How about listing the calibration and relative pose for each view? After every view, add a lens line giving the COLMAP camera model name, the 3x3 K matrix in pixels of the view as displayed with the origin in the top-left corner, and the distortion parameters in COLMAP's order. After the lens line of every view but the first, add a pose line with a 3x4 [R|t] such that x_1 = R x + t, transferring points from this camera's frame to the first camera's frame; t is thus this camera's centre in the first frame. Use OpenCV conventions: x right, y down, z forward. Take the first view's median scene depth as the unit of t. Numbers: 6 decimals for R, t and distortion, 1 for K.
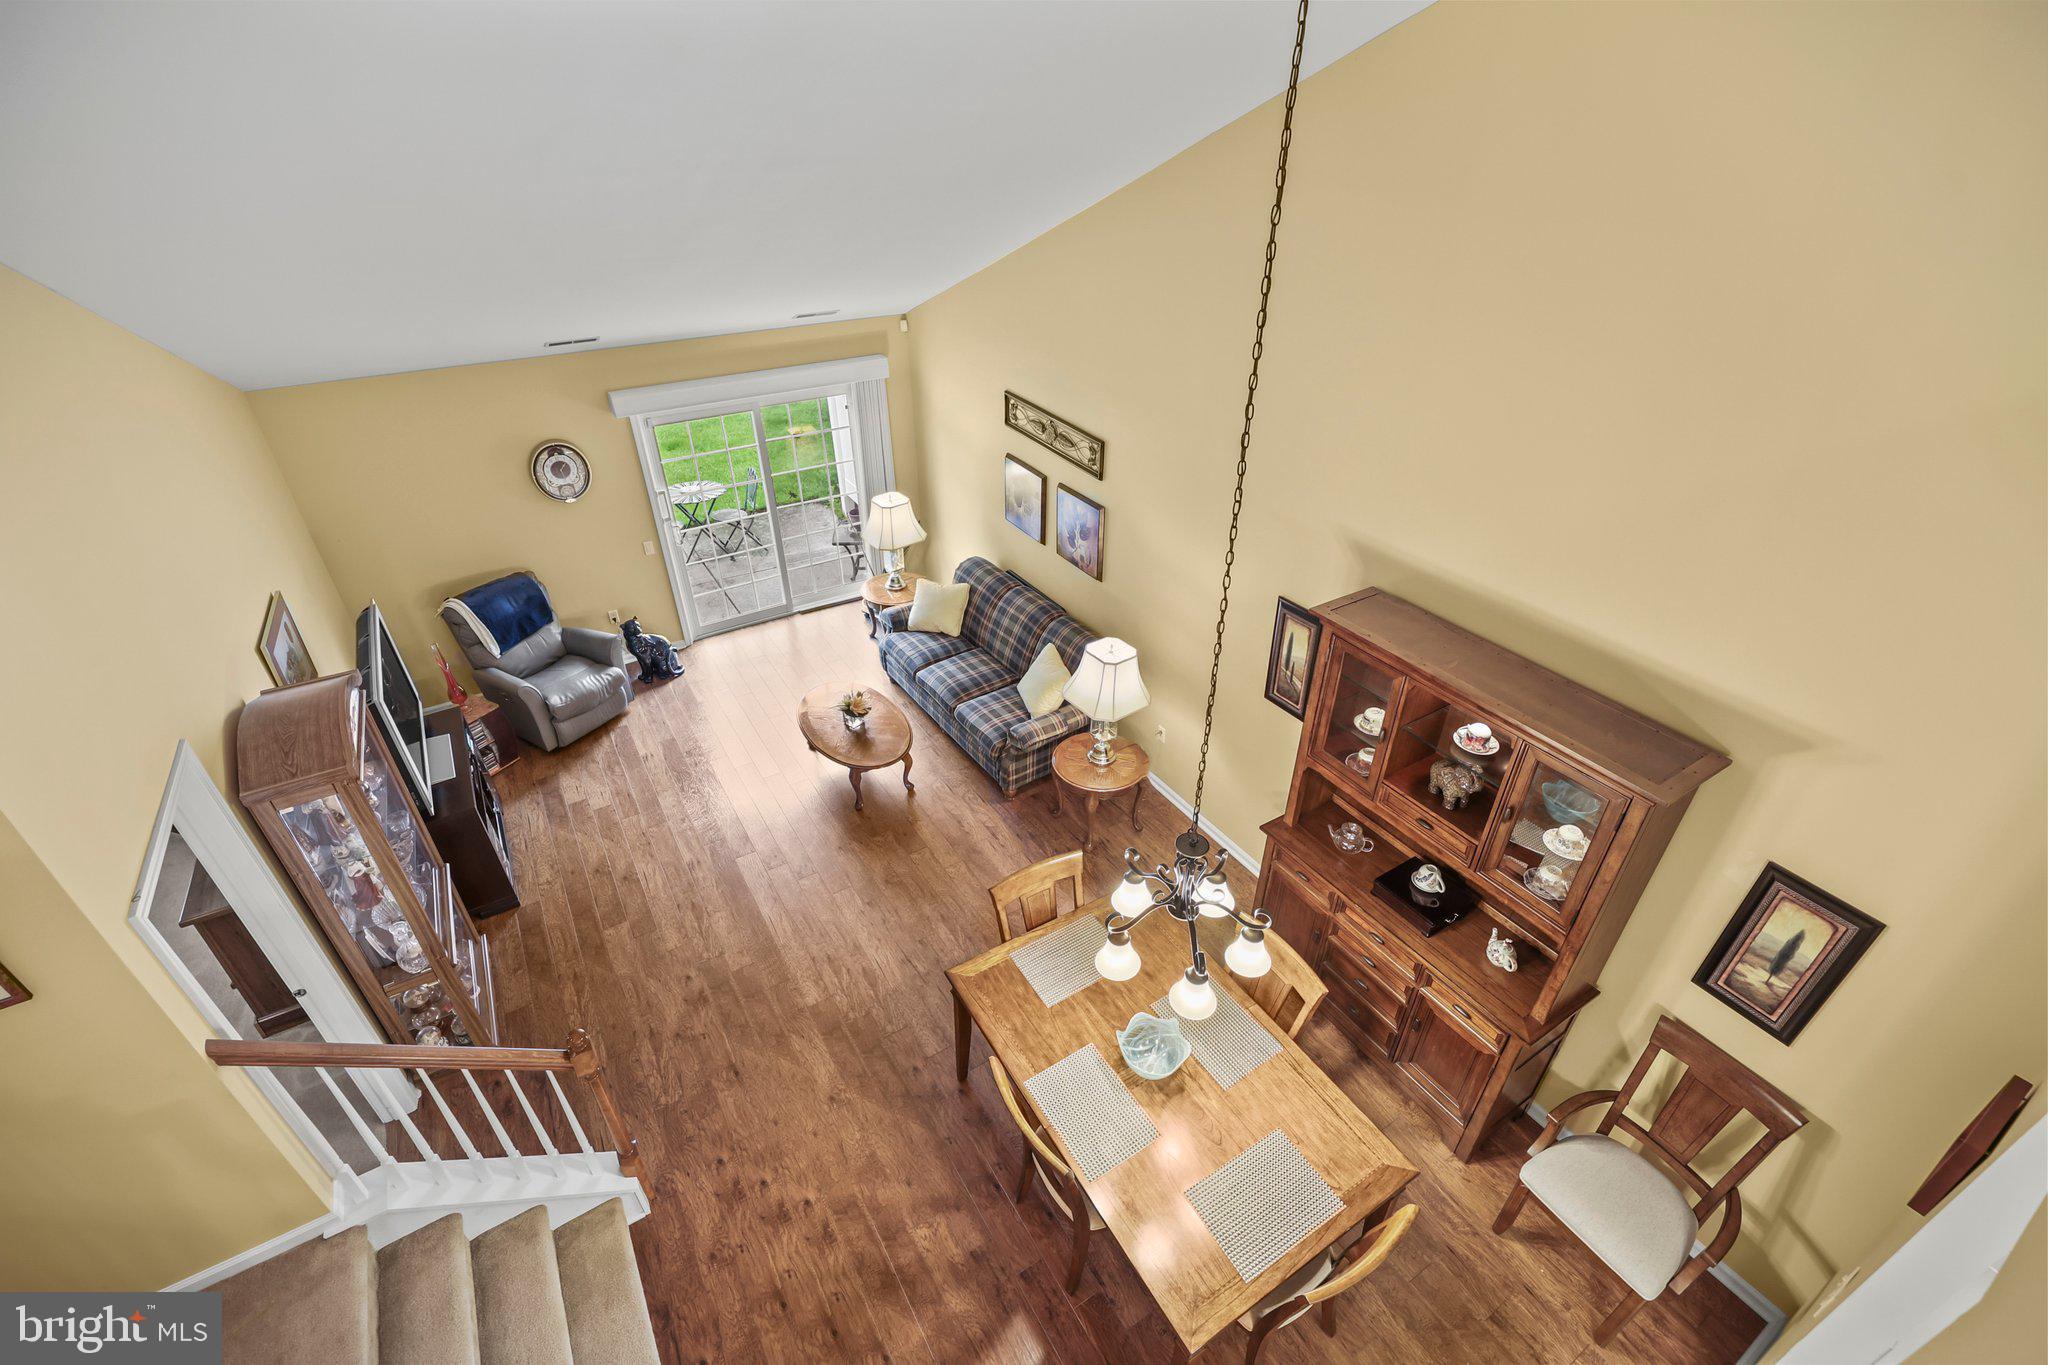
lens RADIAL K [[895.4, 0, 1028.9], [0, 895.4, 679.4], [0, 0, 1]] dist [0.000014, 0.000374]
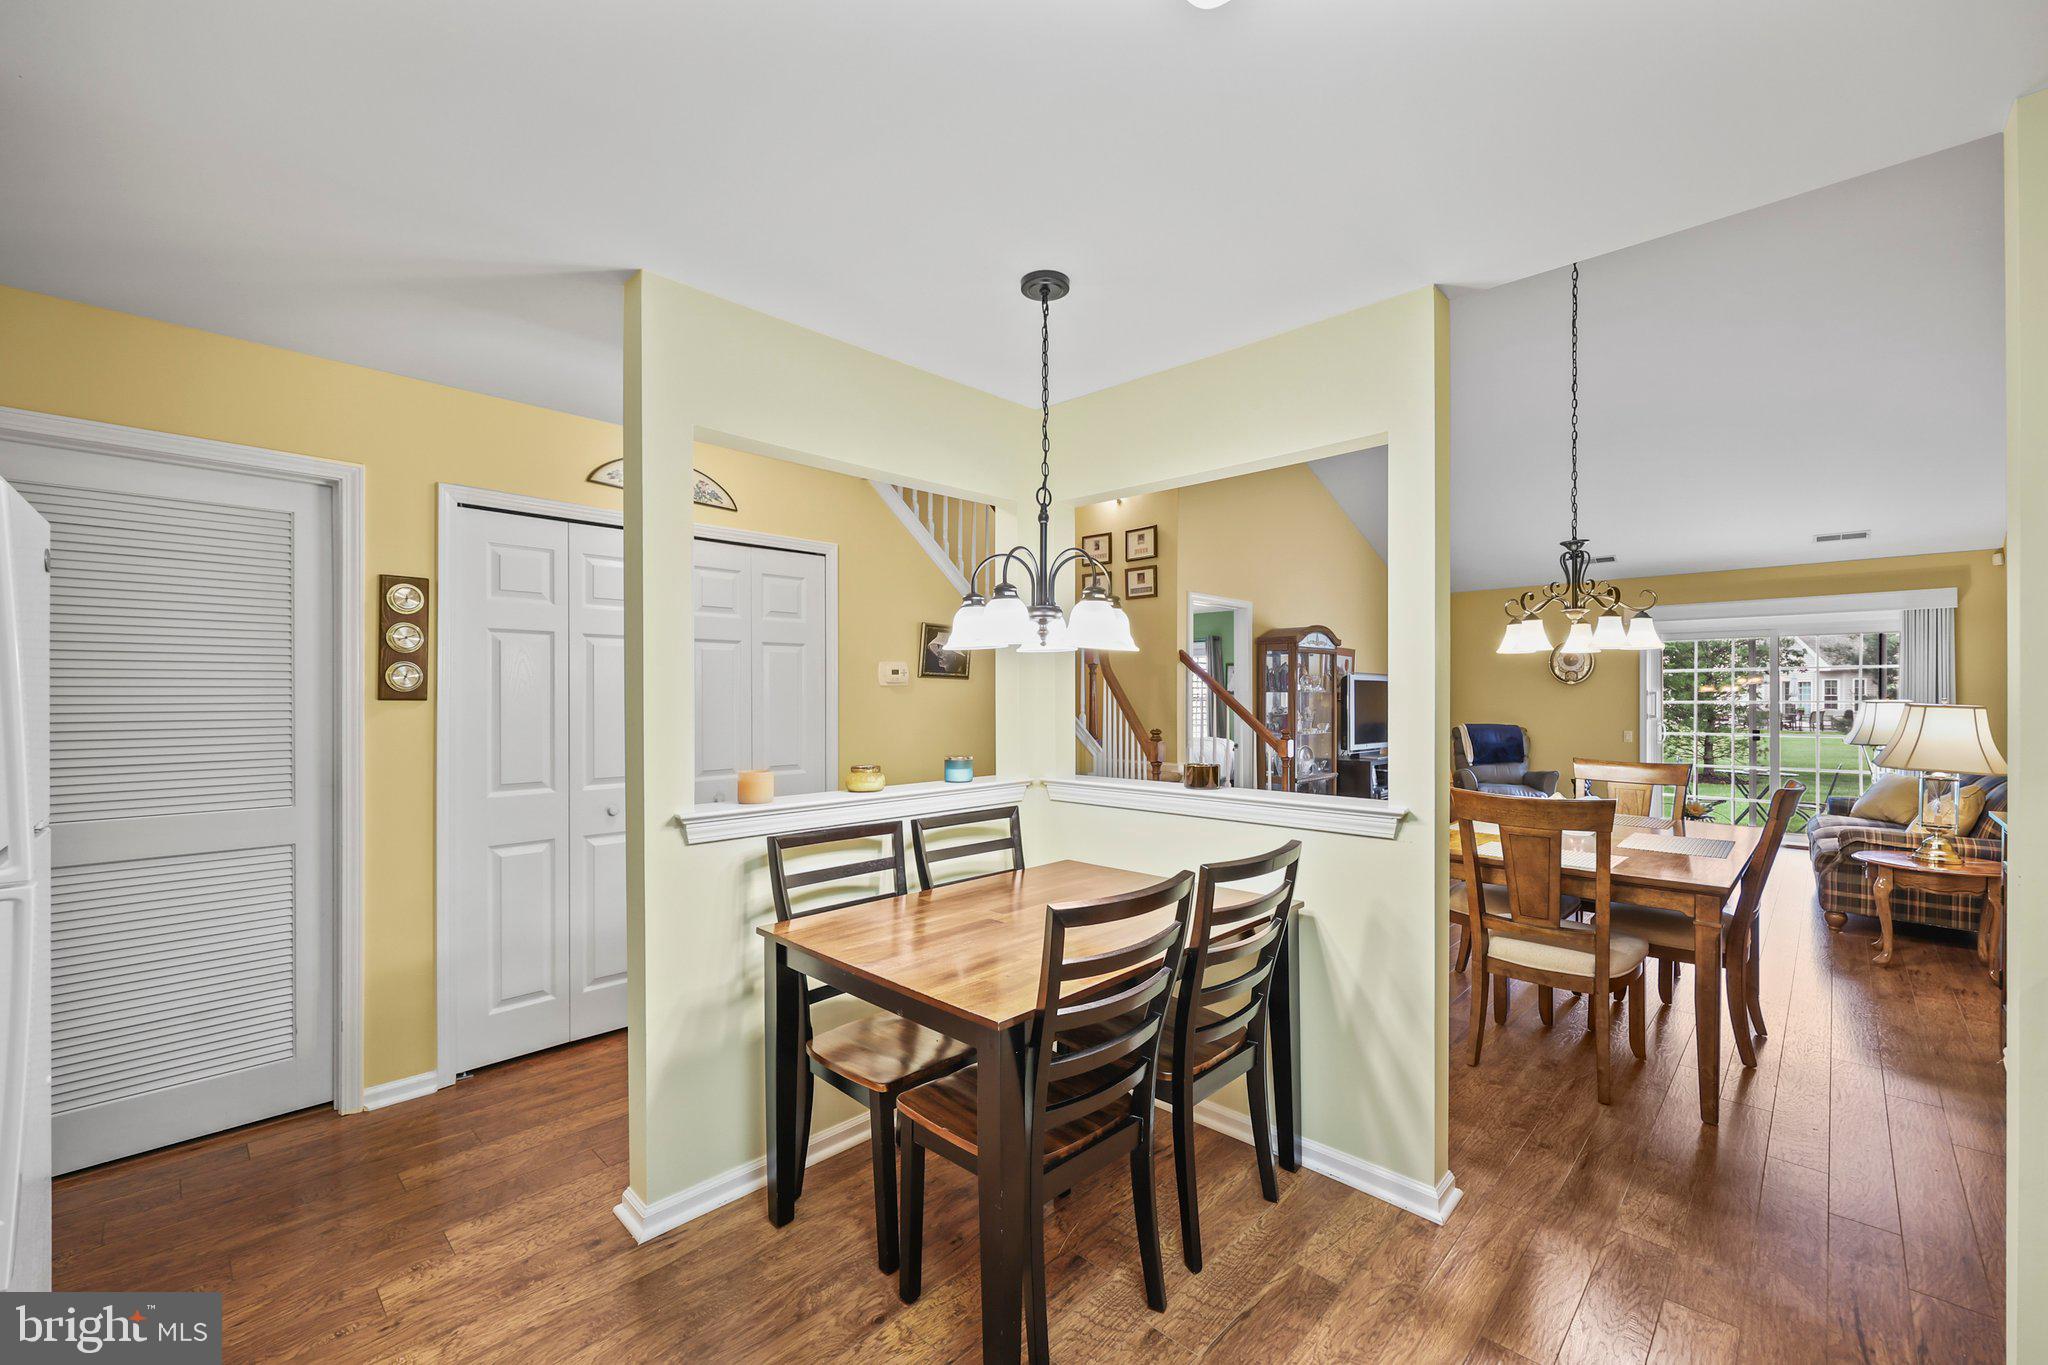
lens RADIAL K [[825.6, 0, 1028.7], [0, 825.6, 681.8], [0, 0, 1]] dist [-0.001703, 0.000551]
pose [[0.239178, -0.001564, -0.970974, 0.741014], [-0.529485, 0.838022, -0.131777, 0.588468], [0.813904, 0.545635, 0.199608, 0.134601]]
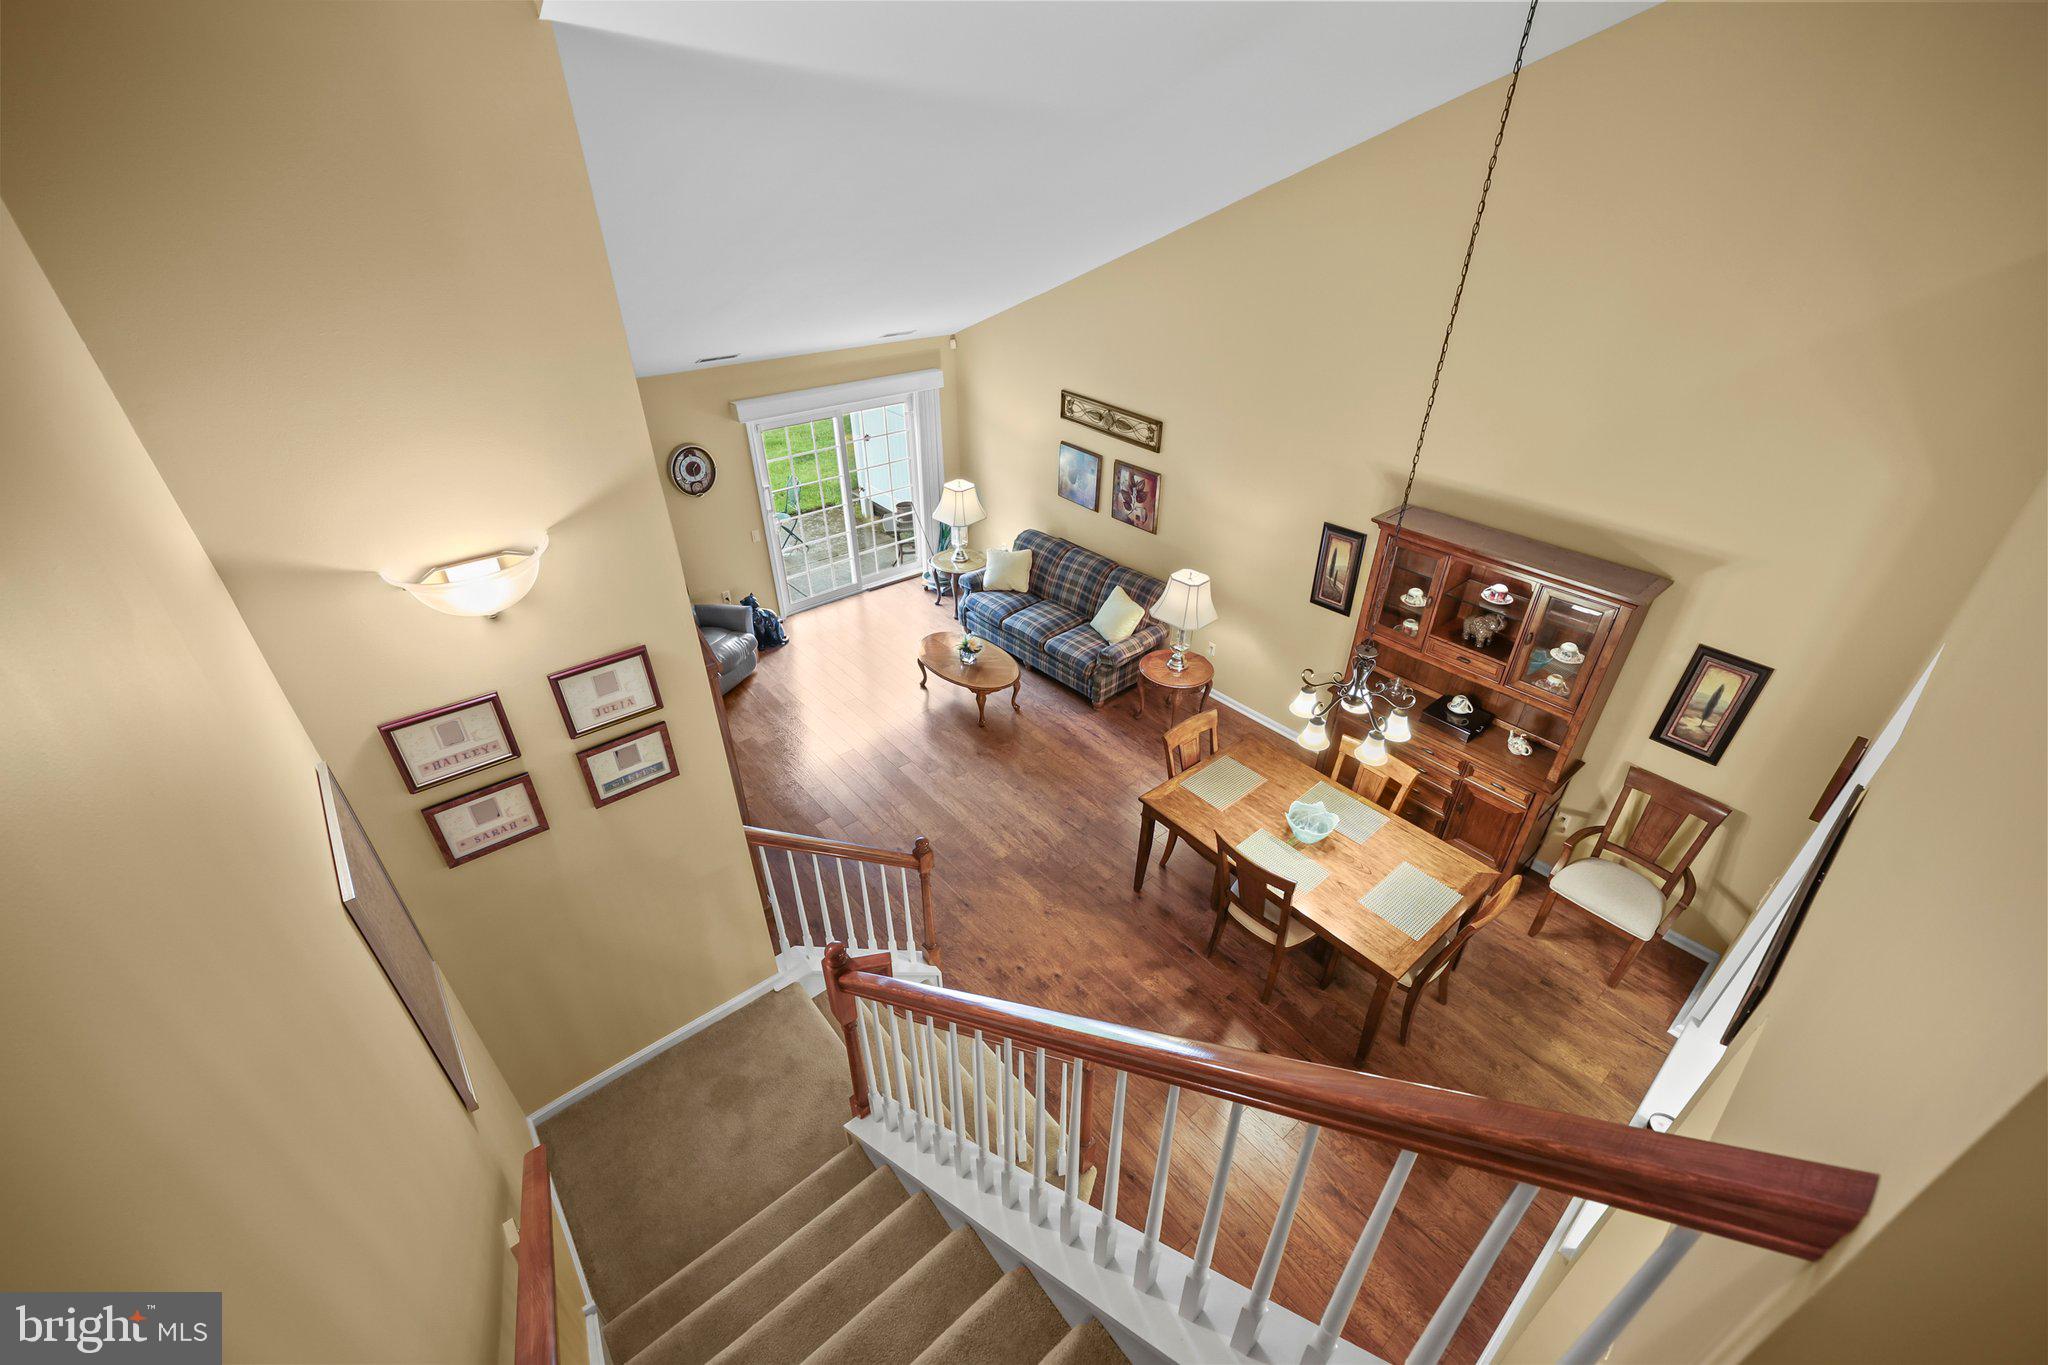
lens RADIAL K [[825.6, 0, 1028.7], [0, 825.6, 681.8], [0, 0, 1]] dist [-0.001703, 0.000551]
pose [[0.989776, -0.073577, 0.122190, -0.342755], [0.074808, 0.997183, -0.005510, 0.124413], [-0.121440, 0.014594, 0.992491, -0.193467]]
